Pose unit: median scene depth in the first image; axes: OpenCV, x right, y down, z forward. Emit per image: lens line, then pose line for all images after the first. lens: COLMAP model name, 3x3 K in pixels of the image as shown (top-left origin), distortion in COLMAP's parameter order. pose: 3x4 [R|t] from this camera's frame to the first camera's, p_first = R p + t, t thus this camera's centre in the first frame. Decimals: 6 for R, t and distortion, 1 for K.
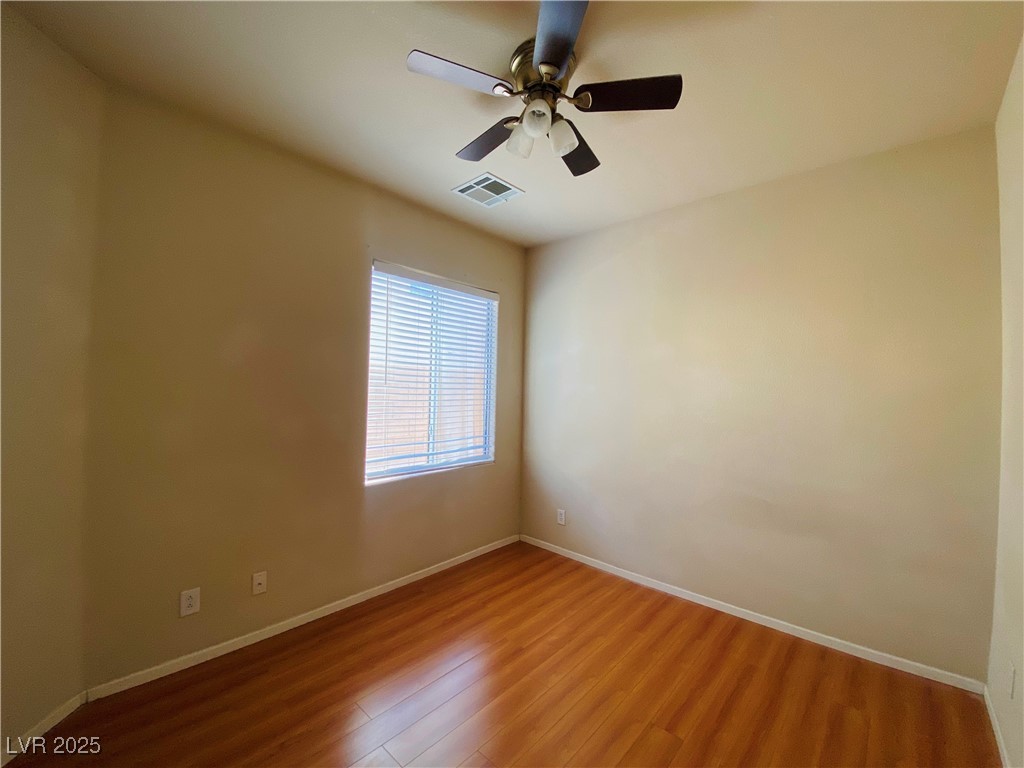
lens RADIAL K [[414.1, 0, 514.4], [0, 414.1, 379.6], [0, 0, 1]] dist [0.018201, -0.018764]
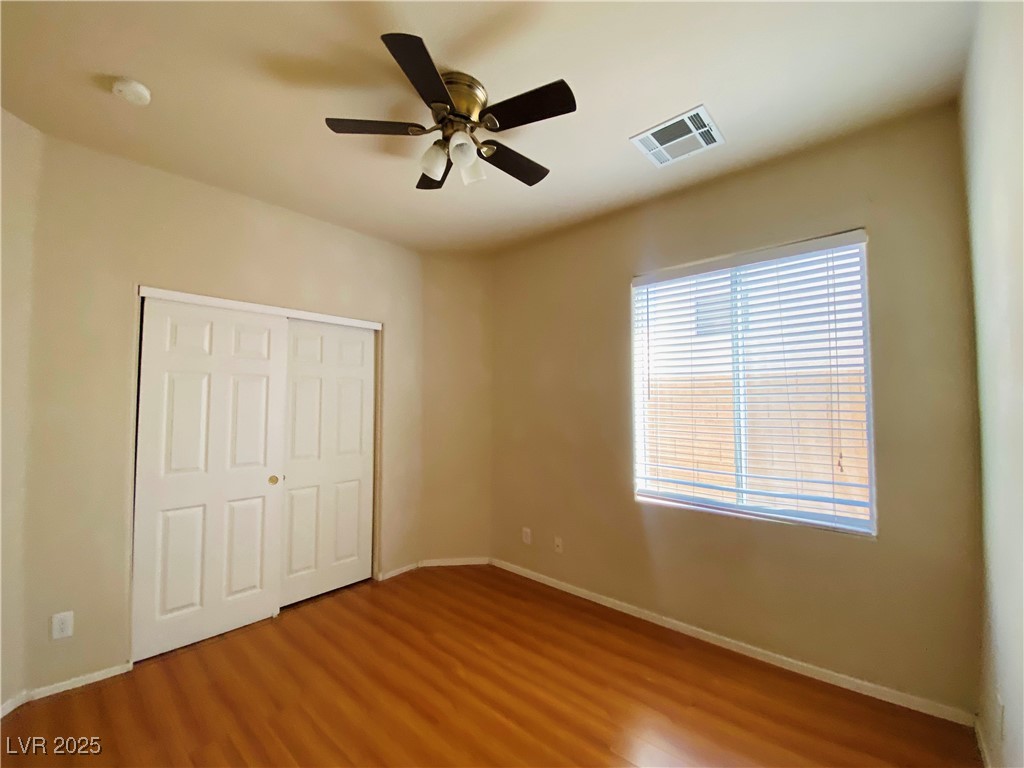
lens RADIAL K [[414.1, 0, 512.6], [0, 414.1, 388.9], [0, 0, 1]] dist [0.018201, -0.018764]
pose [[0.018192, -0.047681, -0.998697, 0.599811], [0.029573, 0.998451, -0.047131, 0.020413], [0.999397, -0.028677, 0.019574, 0.631995]]
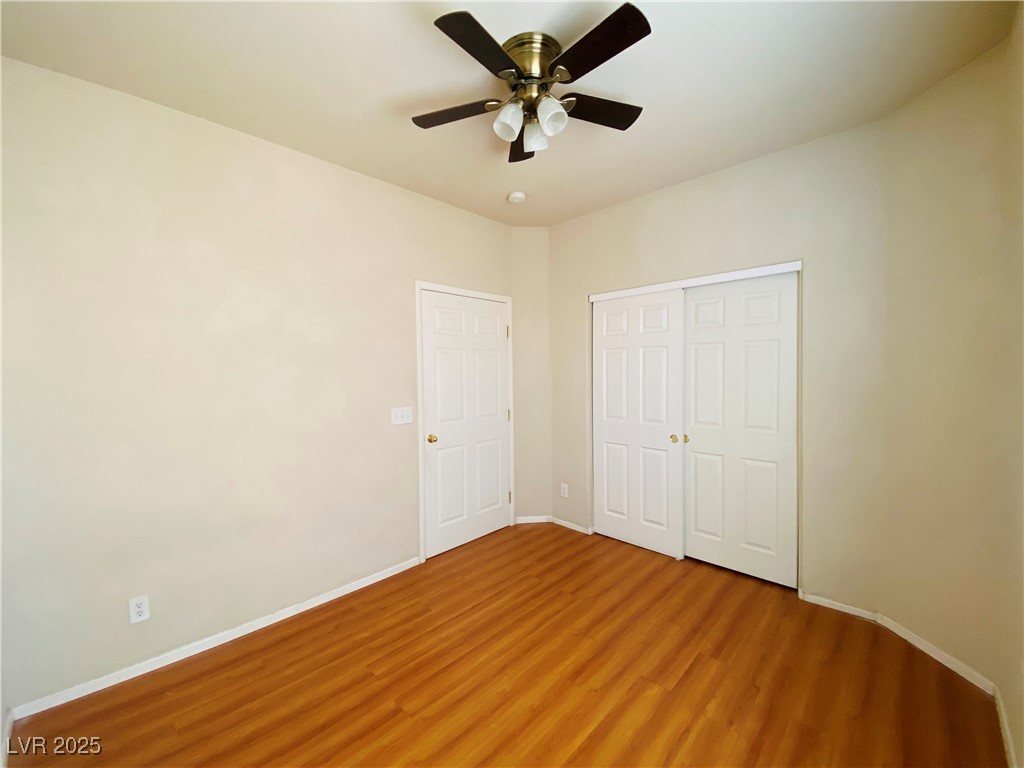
lens RADIAL K [[414.1, 0, 503.1], [0, 414.1, 388.9], [0, 0, 1]] dist [0.018201, -0.018764]
pose [[-0.999127, -0.006508, 0.041277, 0.051653], [-0.006024, 0.999912, 0.011844, 0.030021], [-0.041351, 0.011585, -0.999078, 1.149989]]
